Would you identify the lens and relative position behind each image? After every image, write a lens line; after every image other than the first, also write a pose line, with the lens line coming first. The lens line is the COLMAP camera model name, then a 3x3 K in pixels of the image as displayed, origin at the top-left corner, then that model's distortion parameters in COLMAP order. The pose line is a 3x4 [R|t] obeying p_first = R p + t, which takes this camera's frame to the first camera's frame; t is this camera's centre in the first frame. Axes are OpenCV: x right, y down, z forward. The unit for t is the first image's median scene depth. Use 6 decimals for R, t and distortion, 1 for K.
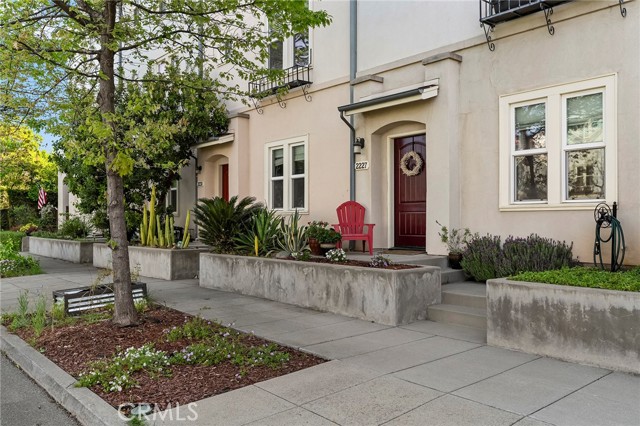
lens RADIAL K [[530.3, 0, 320.0], [0, 530.3, 210.1], [0, 0, 1]] dist [0.008150, 0.002838]
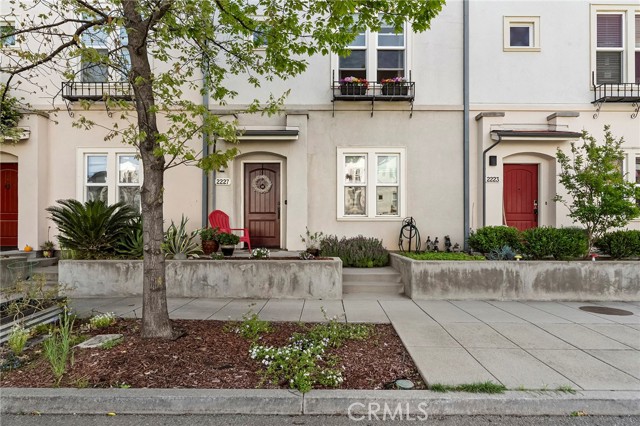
lens RADIAL K [[388.4, 0, 320.5], [0, 388.4, 219.9], [0, 0, 1]] dist [-0.001243, -0.000187]
pose [[0.654322, 0.021078, 0.755922, -0.597499], [-0.017360, 0.999767, -0.012851, 0.016749], [-0.756017, -0.004714, 0.654535, 0.311571]]
